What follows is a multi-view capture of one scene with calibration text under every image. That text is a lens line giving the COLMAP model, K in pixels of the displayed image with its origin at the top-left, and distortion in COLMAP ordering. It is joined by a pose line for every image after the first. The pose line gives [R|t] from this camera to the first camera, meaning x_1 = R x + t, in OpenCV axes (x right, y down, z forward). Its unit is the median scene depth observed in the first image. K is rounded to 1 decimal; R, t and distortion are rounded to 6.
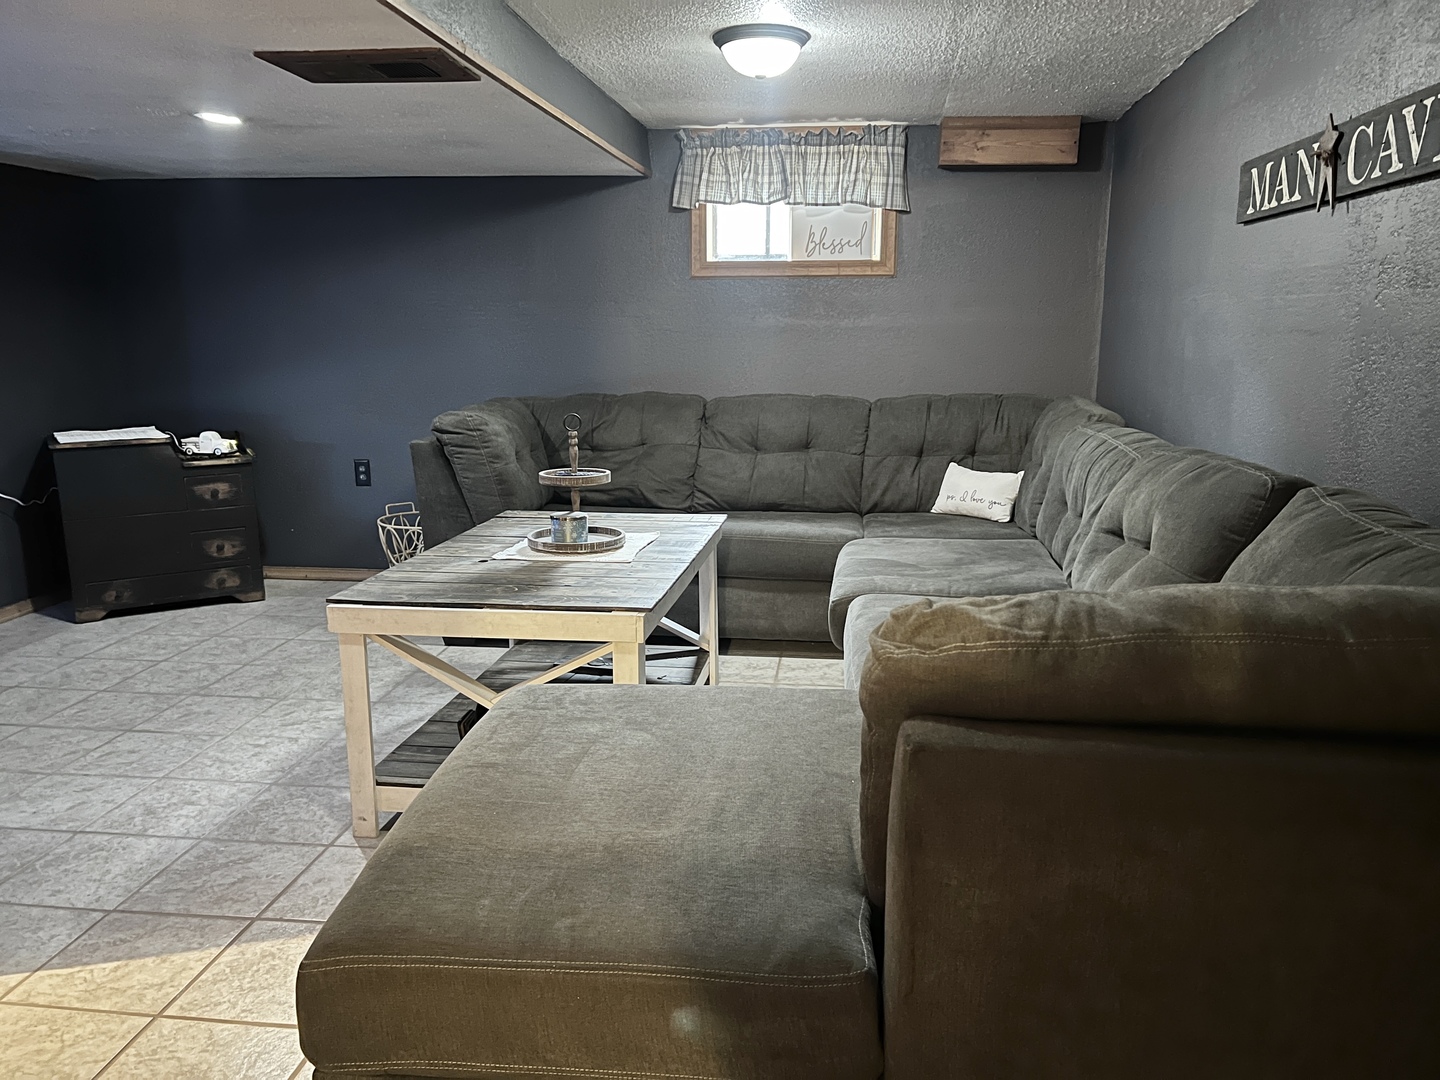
lens RADIAL K [[1092.9, 0, 737.7], [0, 1092.9, 590.5], [0, 0, 1]] dist [0.063353, -0.062479]
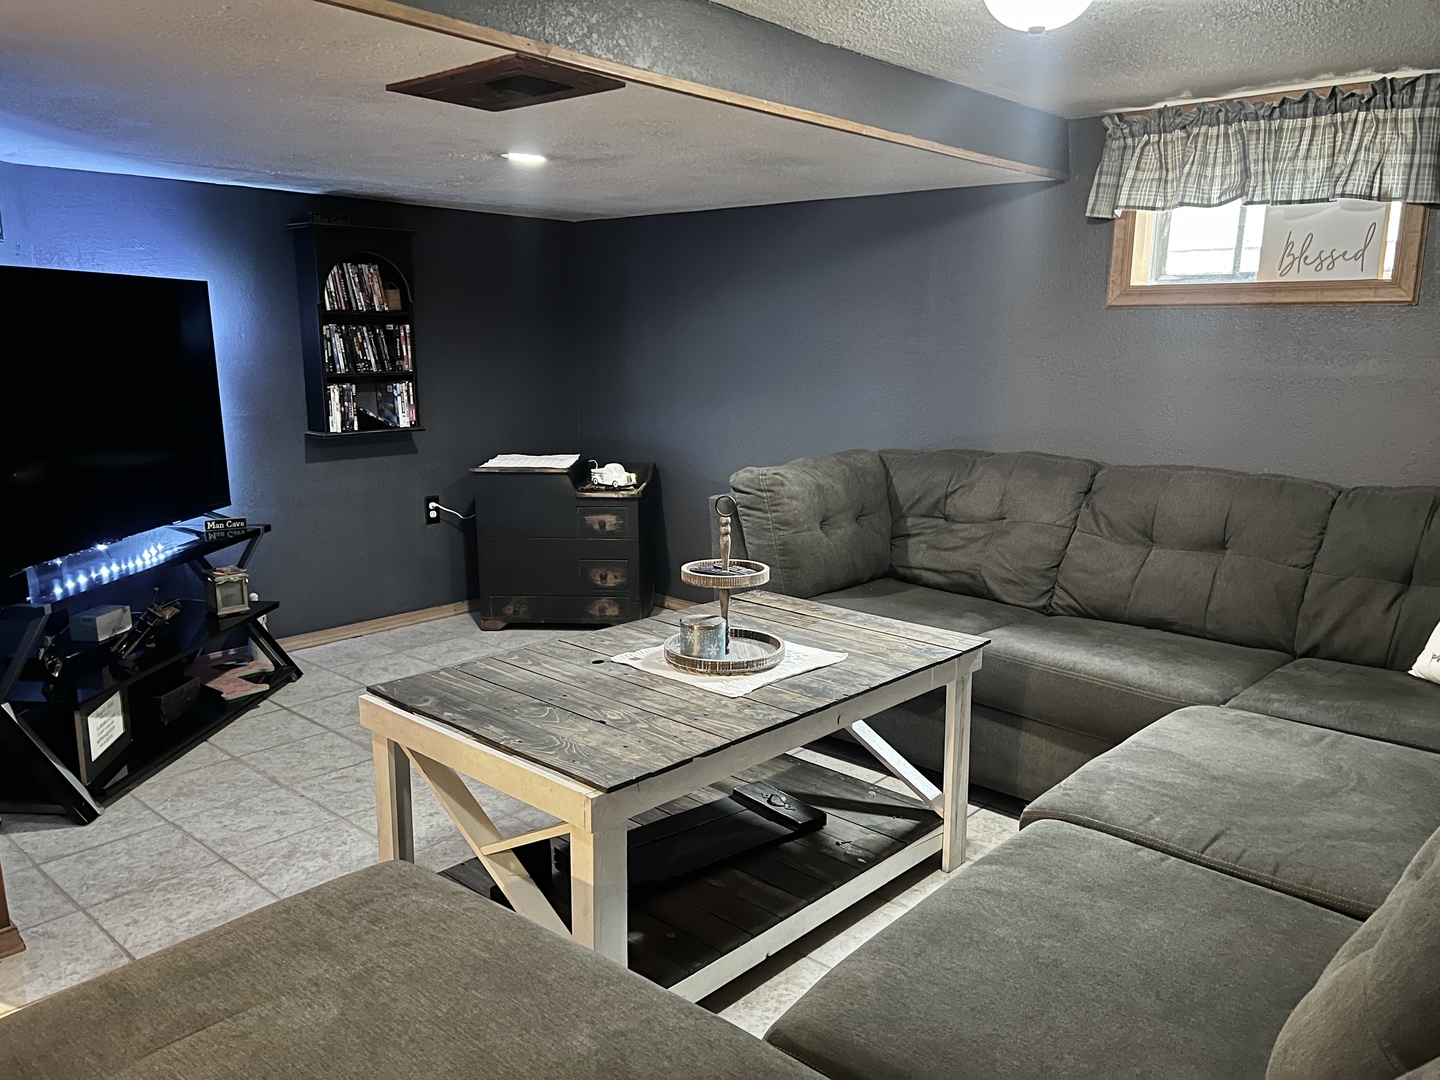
lens RADIAL K [[1092.9, 0, 707.5], [0, 1092.9, 585.9], [0, 0, 1]] dist [0.063353, -0.062479]
pose [[0.816575, 0.135099, -0.561207, 0.195324], [-0.144445, 0.989118, 0.027938, -0.078827], [0.558875, 0.058249, 0.827204, 0.233315]]
